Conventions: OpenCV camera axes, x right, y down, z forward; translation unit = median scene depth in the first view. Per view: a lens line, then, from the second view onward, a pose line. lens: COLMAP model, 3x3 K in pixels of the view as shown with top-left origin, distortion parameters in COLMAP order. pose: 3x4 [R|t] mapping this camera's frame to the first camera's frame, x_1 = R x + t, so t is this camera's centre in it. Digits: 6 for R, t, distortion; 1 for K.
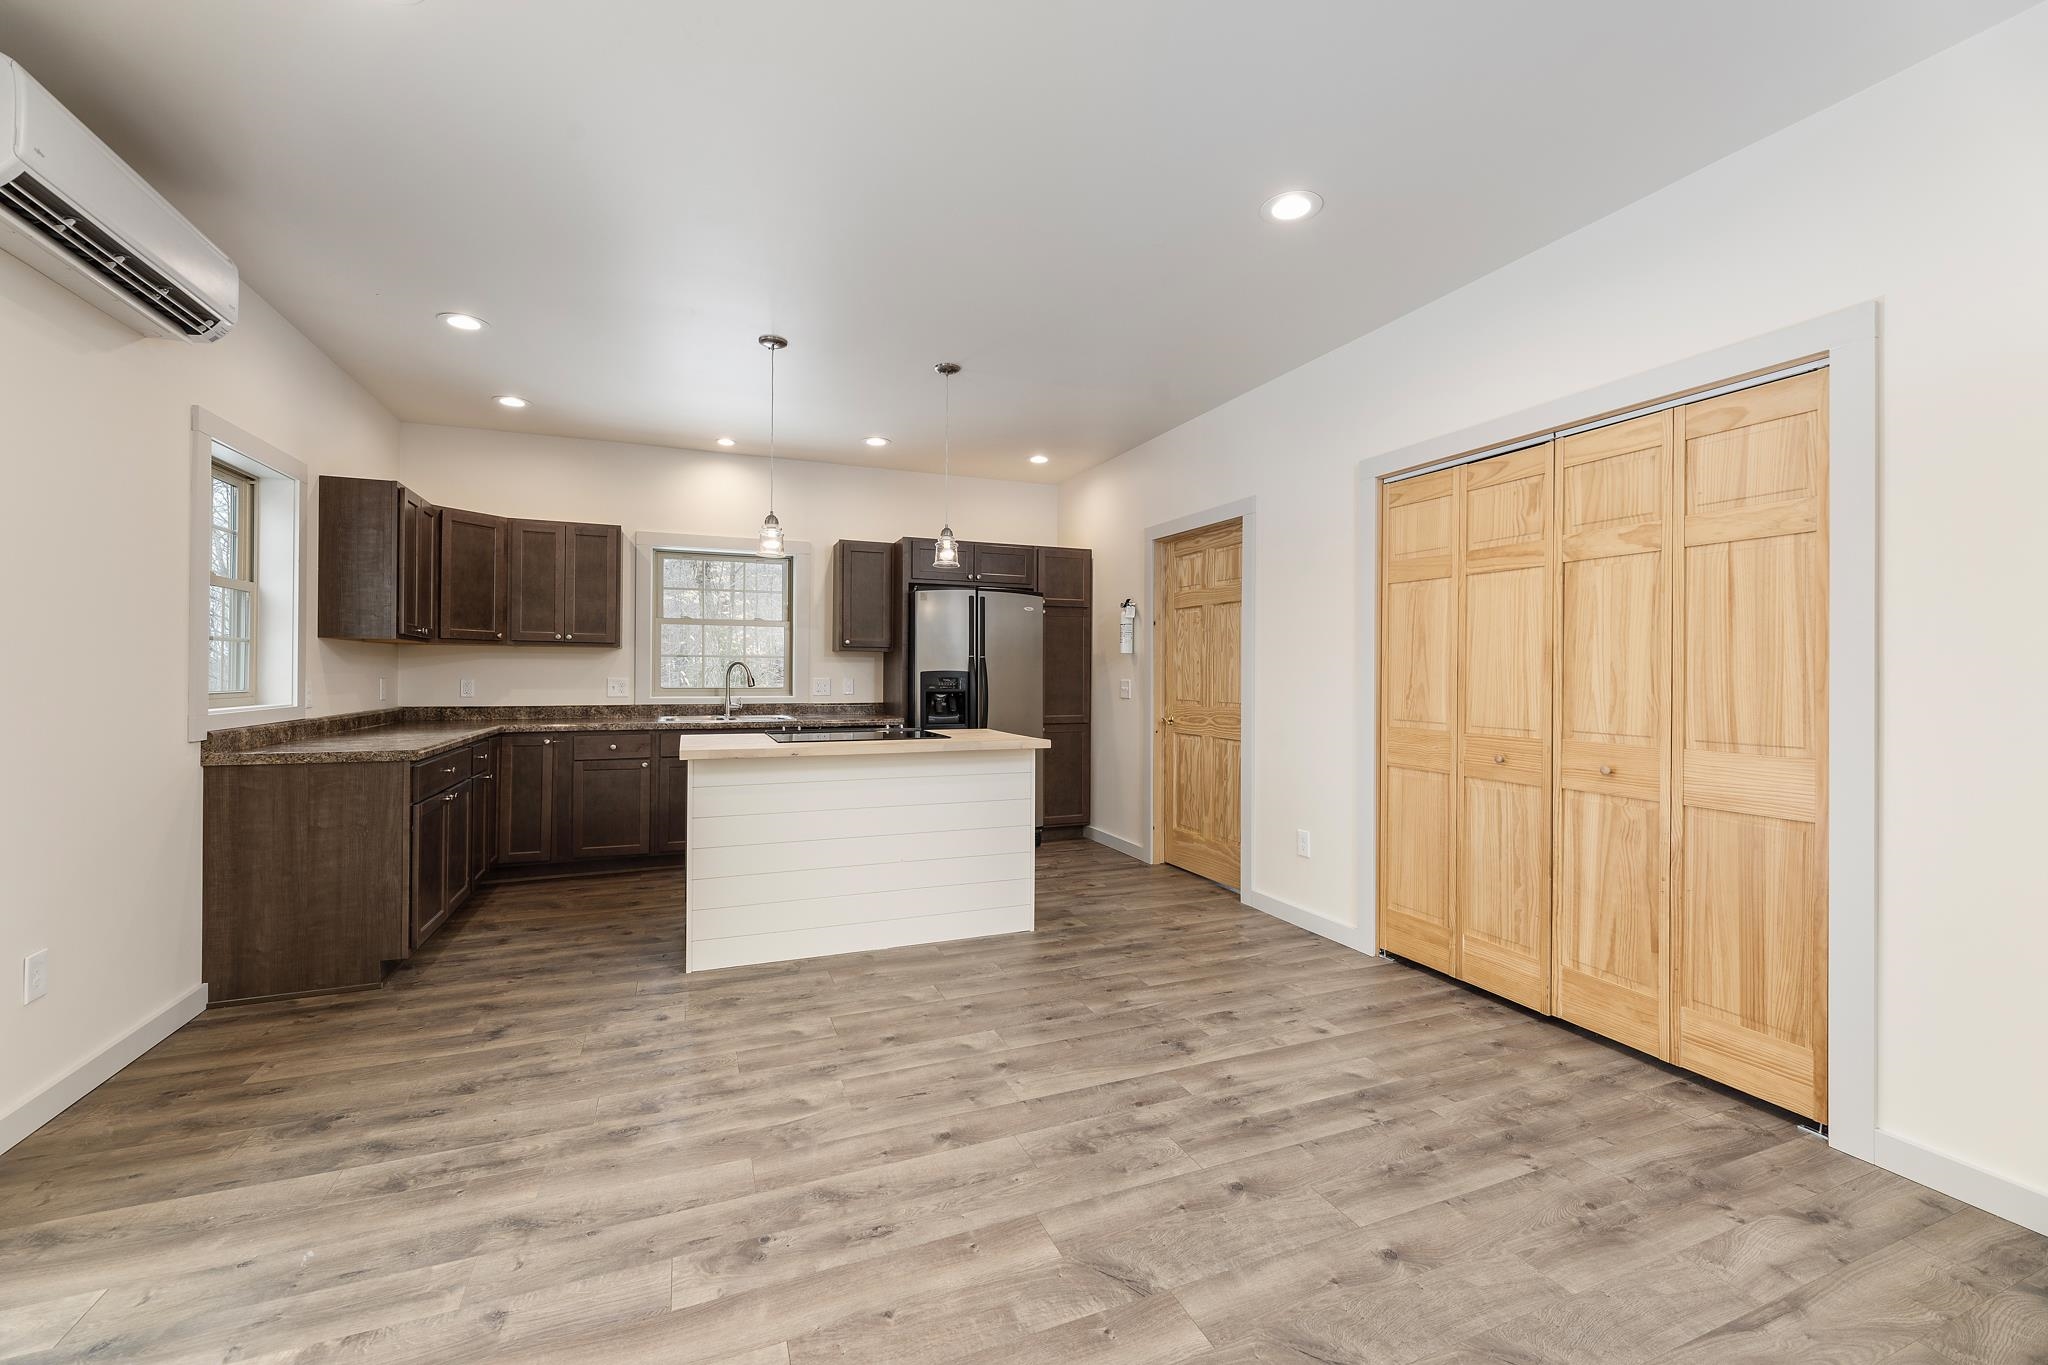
lens RADIAL K [[827.7, 0, 1023.8], [0, 827.7, 670.9], [0, 0, 1]] dist [0.001275, -0.000039]
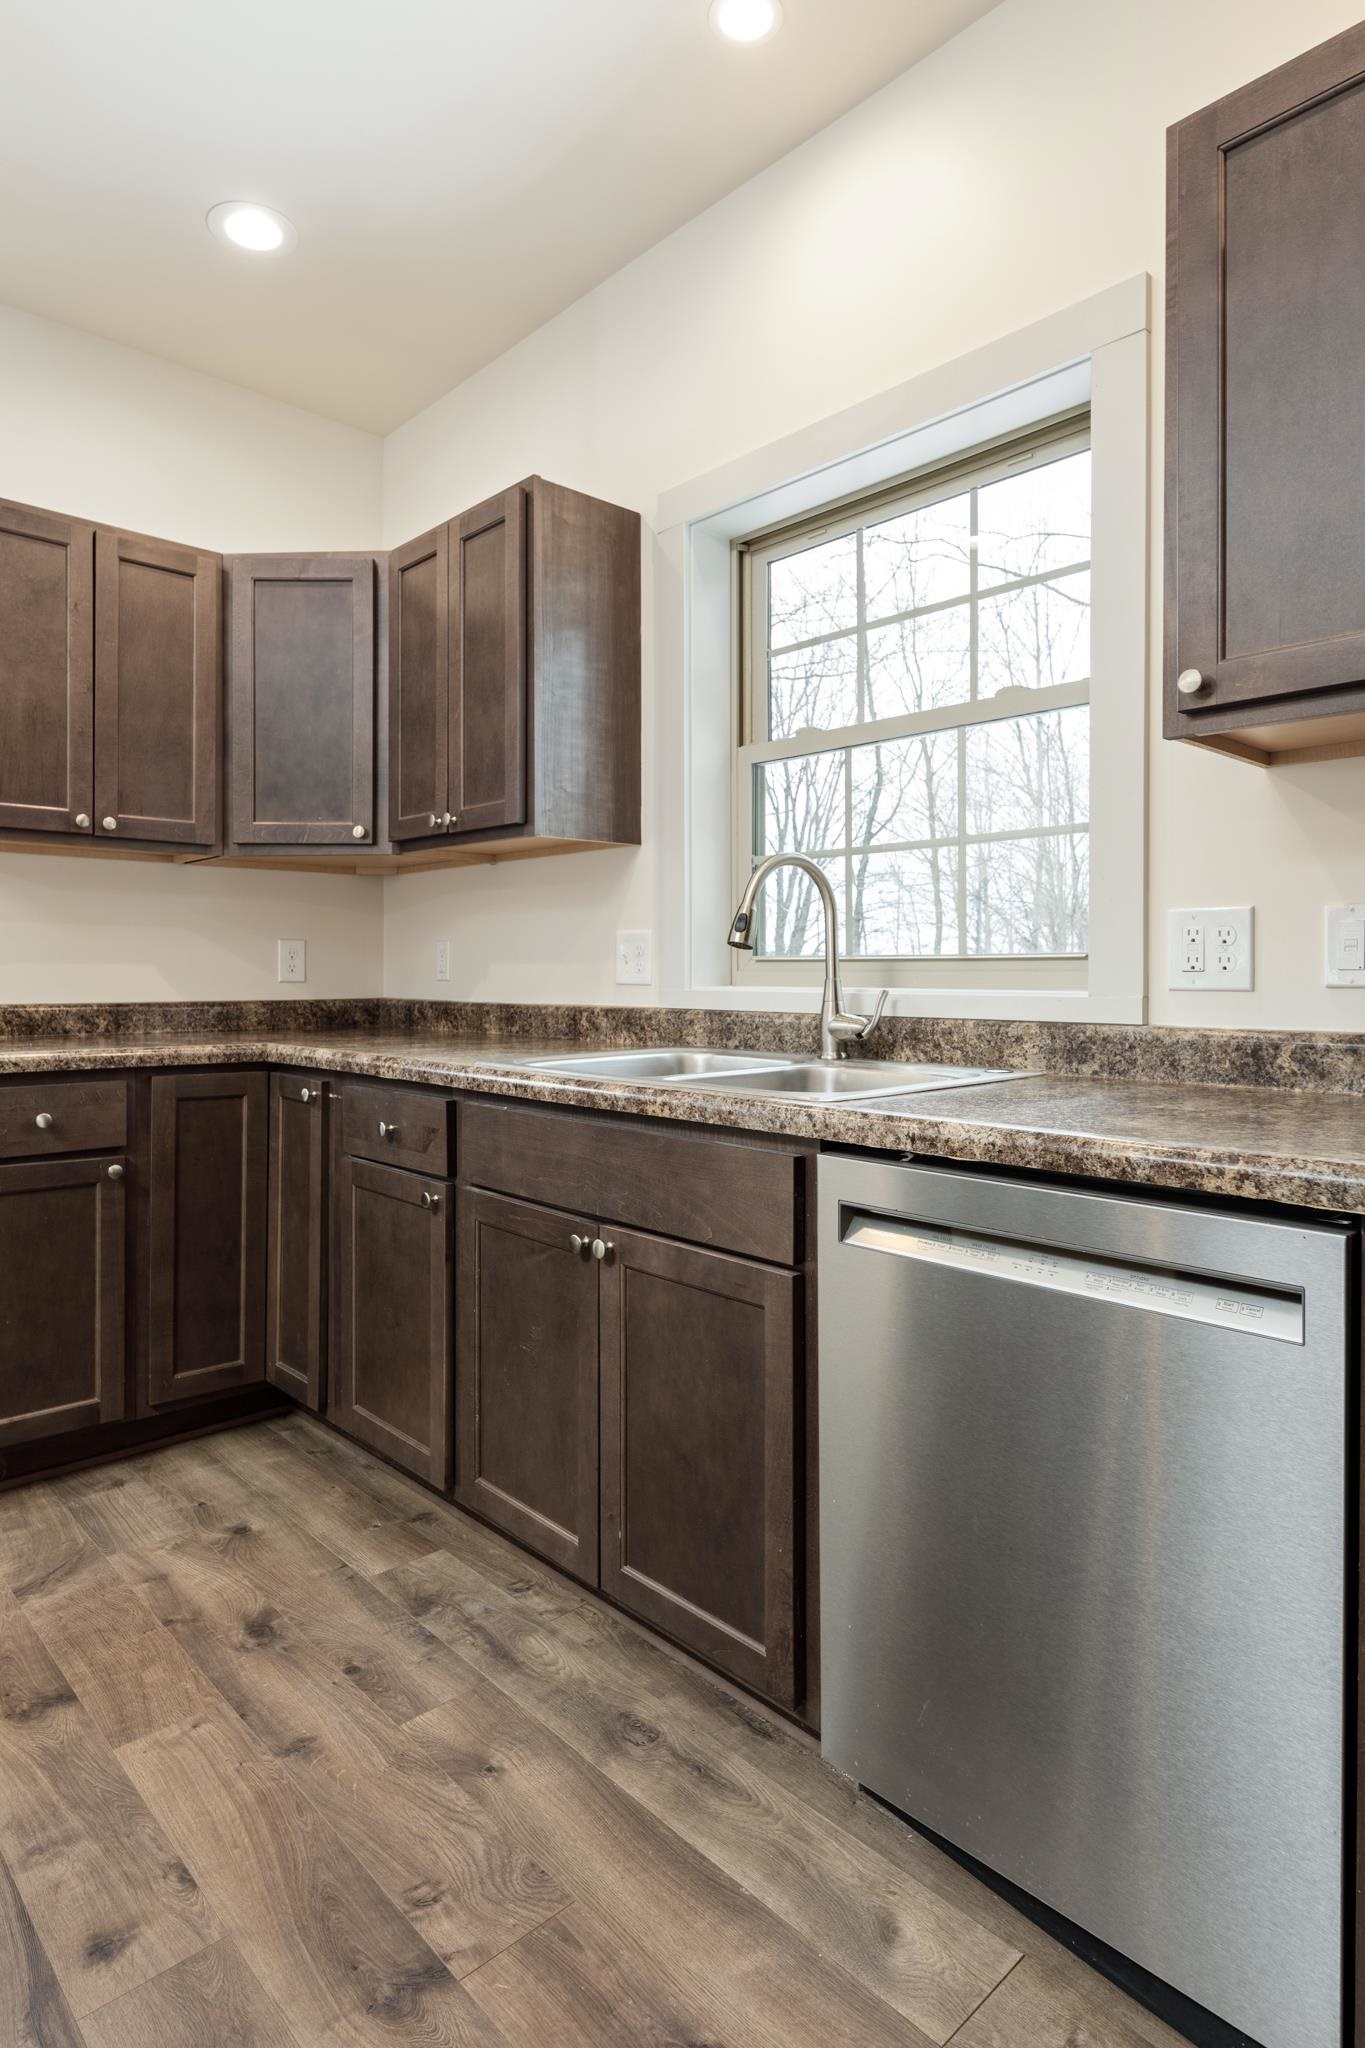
lens RADIAL K [[1147.0, 0, 676.9], [0, 1147.0, 980.5], [0, 0, 1]] dist [0.000490, 0.000036]
pose [[0.350315, 0.000681, -0.936632, -0.026535], [0.000402, 1.000000, 0.000877, 0.030784], [0.936632, -0.000684, 0.350315, 0.890514]]
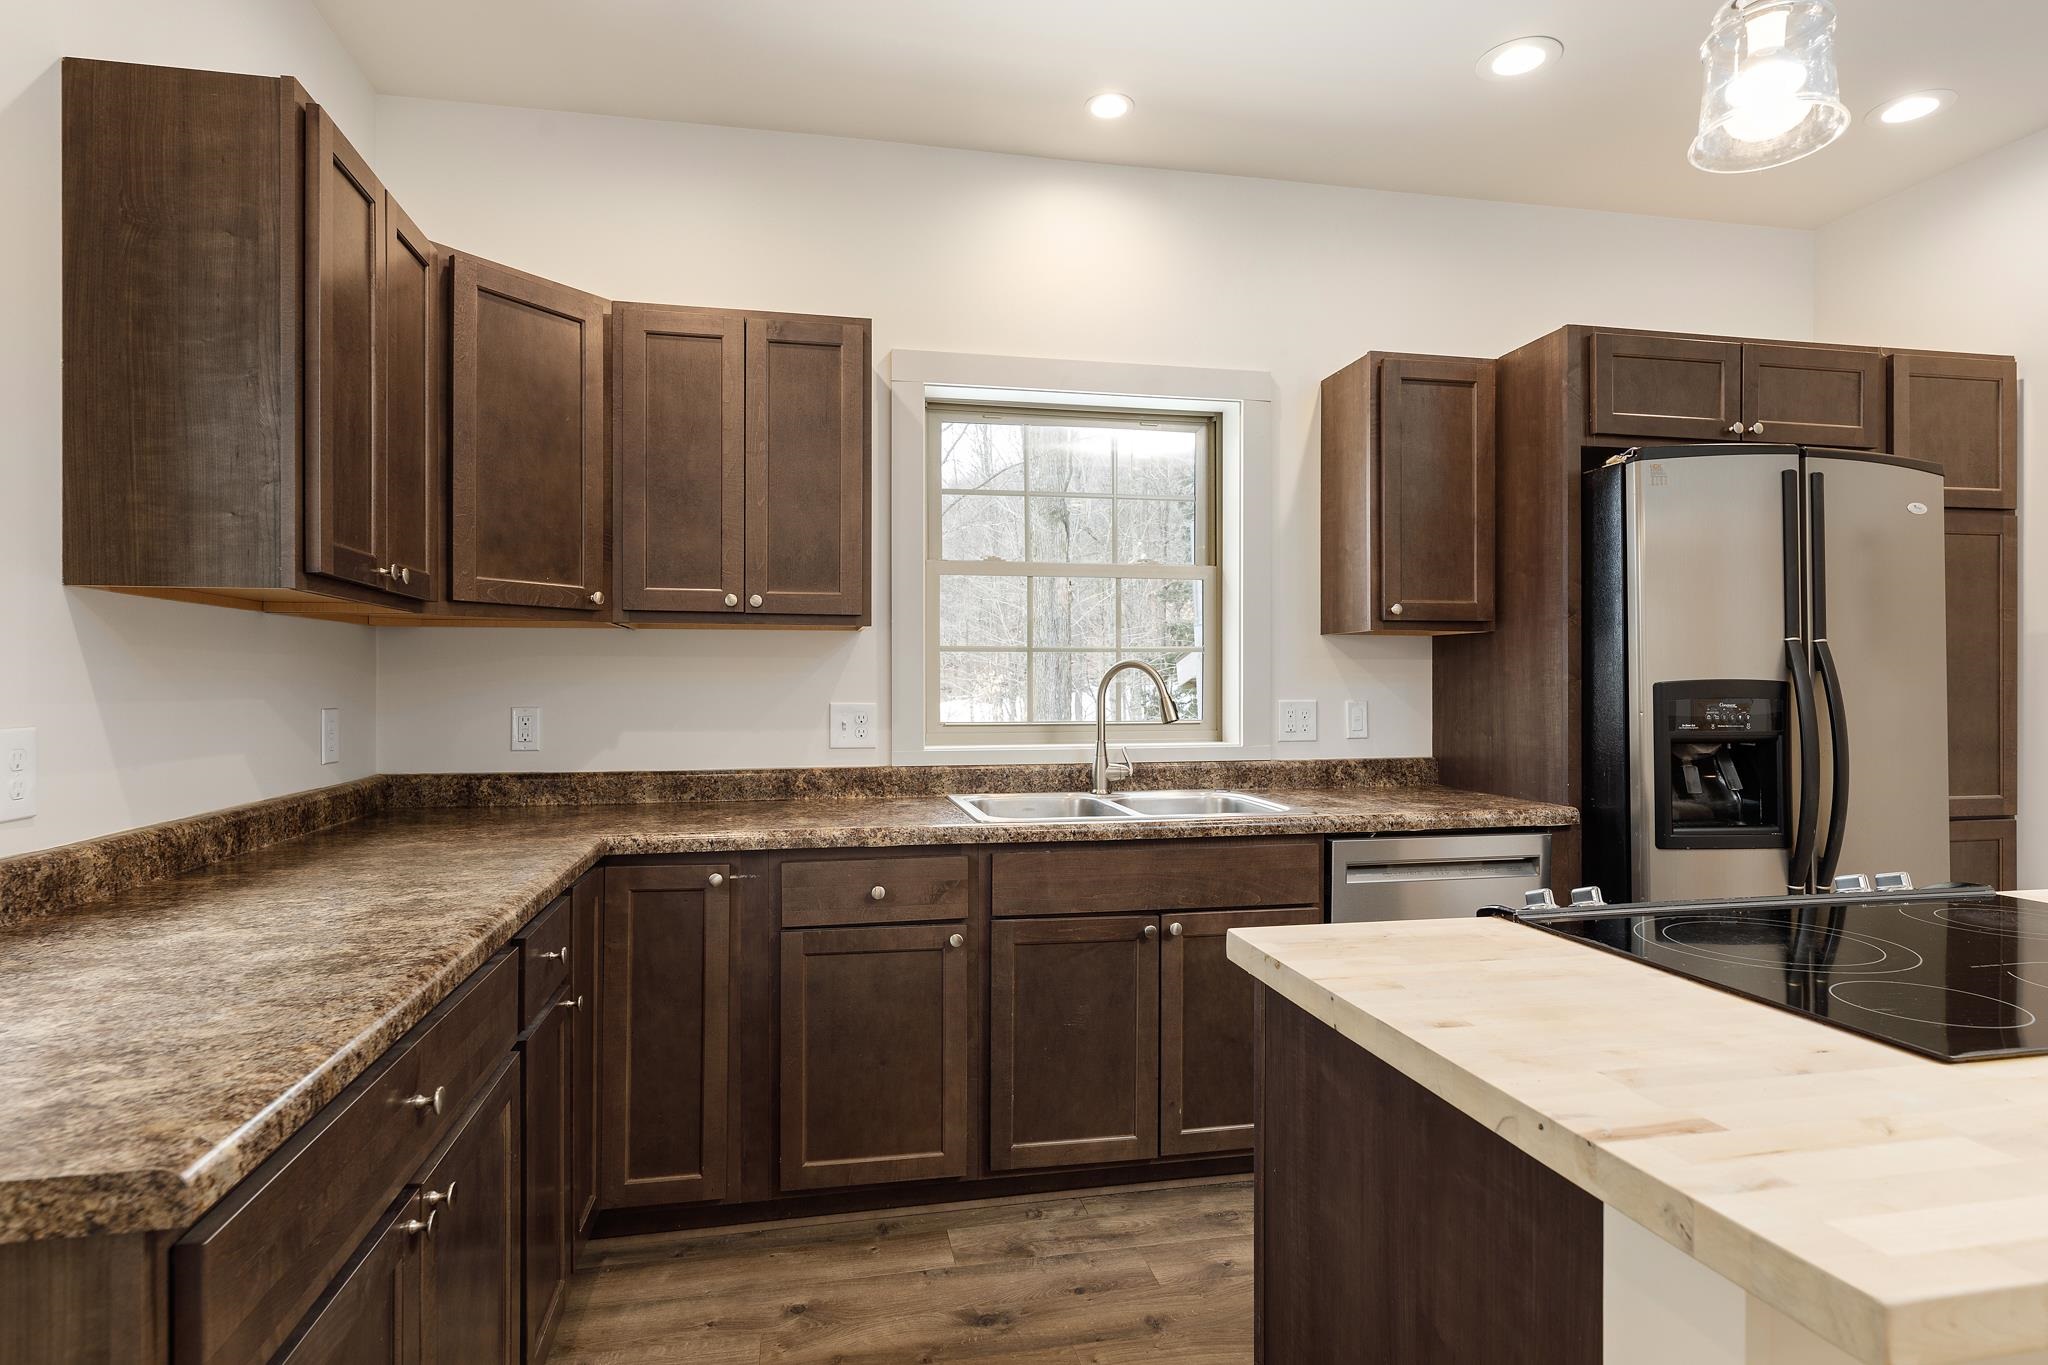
lens RADIAL K [[1090.2, 0, 1024.0], [0, 1090.2, 682.5], [0, 0, 1]] dist [-0.000727, 0.000213]
pose [[0.983027, -0.007039, -0.183325, -0.320194], [0.007351, 0.999972, 0.001021, -0.001590], [0.183312, -0.002352, 0.983052, 0.499856]]
